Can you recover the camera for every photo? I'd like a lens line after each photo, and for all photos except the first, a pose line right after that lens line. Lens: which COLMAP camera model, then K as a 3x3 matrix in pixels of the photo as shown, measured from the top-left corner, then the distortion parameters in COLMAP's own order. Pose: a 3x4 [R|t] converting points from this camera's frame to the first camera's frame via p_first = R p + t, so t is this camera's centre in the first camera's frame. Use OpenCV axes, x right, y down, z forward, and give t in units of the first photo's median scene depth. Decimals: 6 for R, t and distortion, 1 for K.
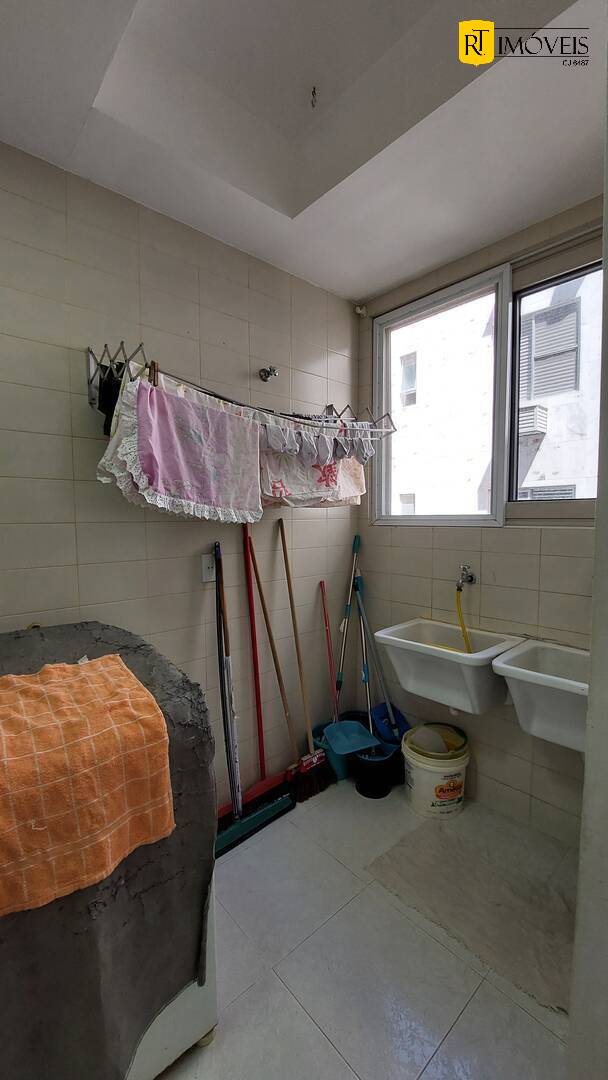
lens RADIAL K [[427.2, 0, 304.7], [0, 427.2, 543.2], [0, 0, 1]] dist [-0.014694, -0.000162]
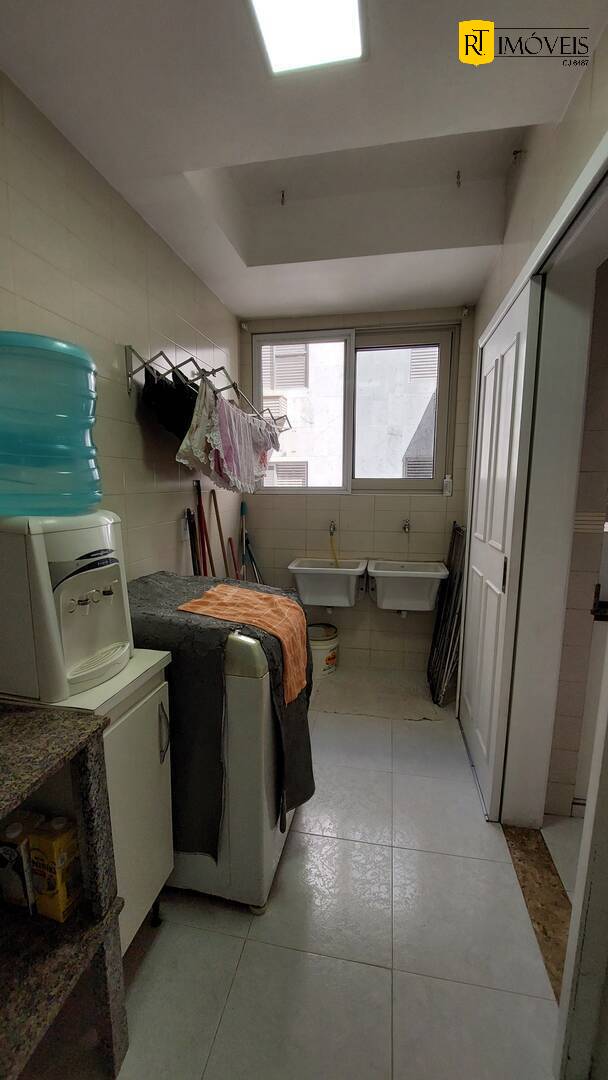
lens RADIAL K [[419.4, 0, 304.1], [0, 419.4, 543.8], [0, 0, 1]] dist [-0.014328, -0.000038]
pose [[0.804546, -0.079964, 0.588482, -0.902431], [0.034496, 0.995513, 0.088110, 0.004567], [-0.592887, -0.050588, 0.803695, -0.272863]]
